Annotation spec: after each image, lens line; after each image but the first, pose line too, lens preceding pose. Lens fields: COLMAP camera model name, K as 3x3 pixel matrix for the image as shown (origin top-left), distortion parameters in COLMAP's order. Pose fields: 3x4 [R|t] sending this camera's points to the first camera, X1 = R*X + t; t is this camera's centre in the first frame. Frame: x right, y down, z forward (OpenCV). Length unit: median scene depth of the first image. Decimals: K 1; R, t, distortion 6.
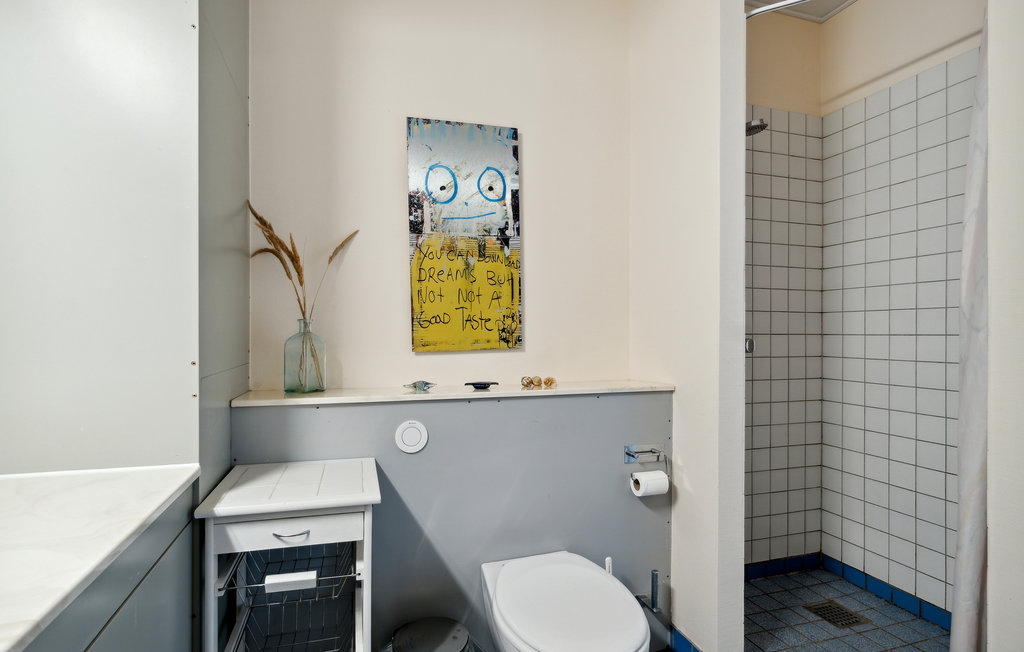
lens RADIAL K [[498.7, 0, 508.9], [0, 498.7, 335.8], [0, 0, 1]] dist [-0.000564, 0.000650]
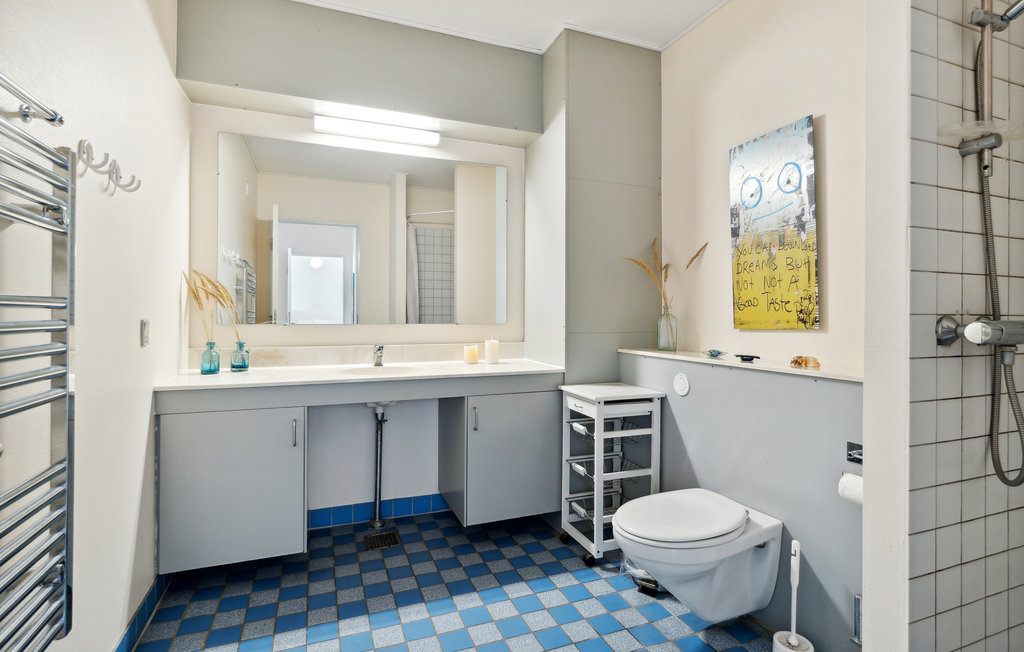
lens RADIAL K [[498.7, 0, 512.2], [0, 498.7, 316.4], [0, 0, 1]] dist [-0.000564, 0.000650]
pose [[0.077781, 0.003133, -0.996966, 1.017616], [-0.003134, 0.999991, 0.002898, -0.002003], [0.996966, 0.002899, 0.077790, 0.315797]]
